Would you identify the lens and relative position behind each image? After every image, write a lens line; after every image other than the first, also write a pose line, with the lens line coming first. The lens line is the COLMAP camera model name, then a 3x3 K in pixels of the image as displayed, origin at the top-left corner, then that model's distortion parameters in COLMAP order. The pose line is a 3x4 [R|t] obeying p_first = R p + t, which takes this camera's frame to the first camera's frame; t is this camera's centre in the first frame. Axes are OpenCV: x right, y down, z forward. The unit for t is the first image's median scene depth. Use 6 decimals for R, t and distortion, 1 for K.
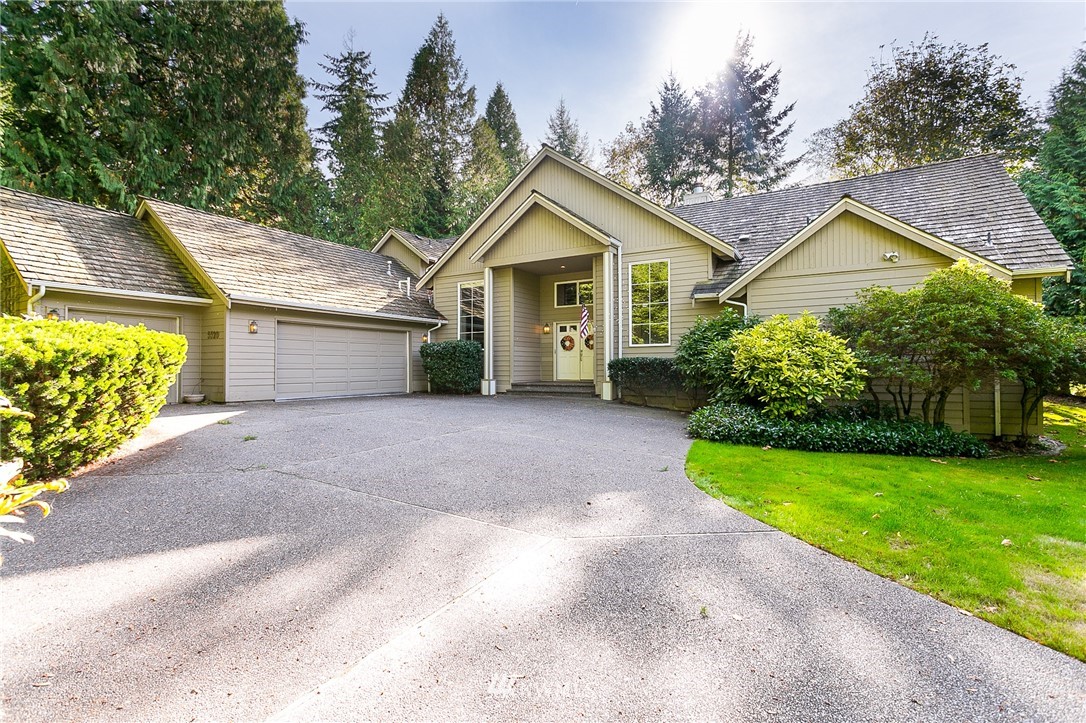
lens RADIAL K [[512.3, 0, 543.0], [0, 512.3, 361.5], [0, 0, 1]] dist [0.000514, 0.000877]
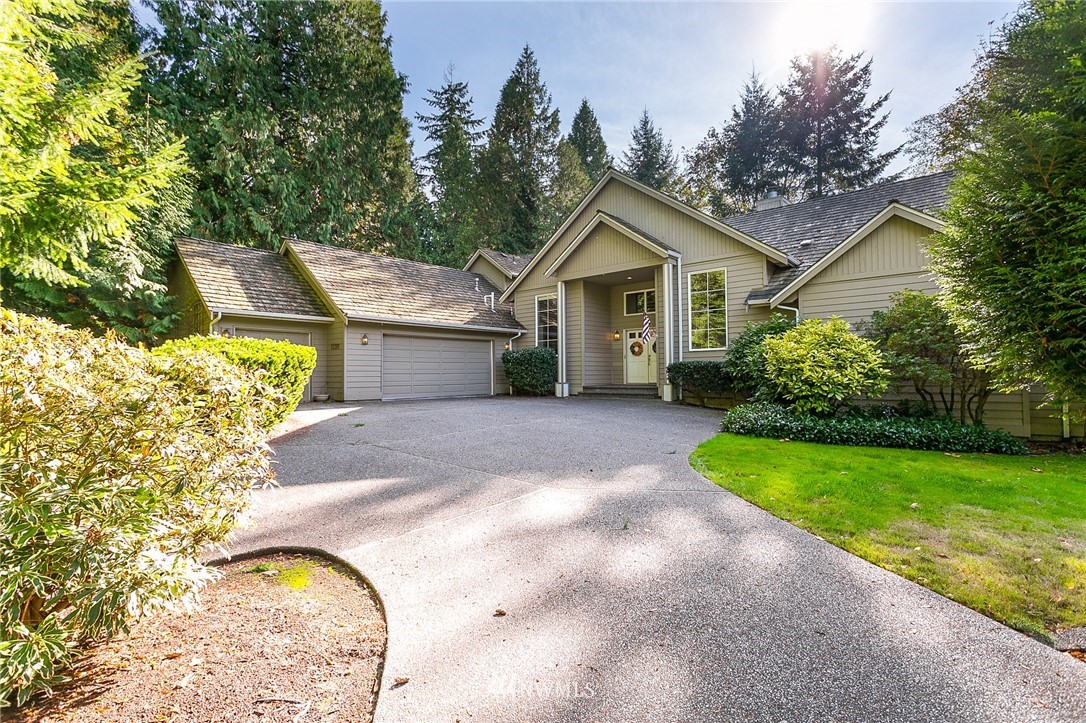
lens RADIAL K [[512.3, 0, 543.0], [0, 512.3, 361.5], [0, 0, 1]] dist [0.000514, 0.000877]
pose [[0.982037, -0.010259, -0.188410, 0.062432], [0.007853, 0.999878, -0.013510, 0.003942], [0.188526, 0.011788, 0.981997, -0.091106]]
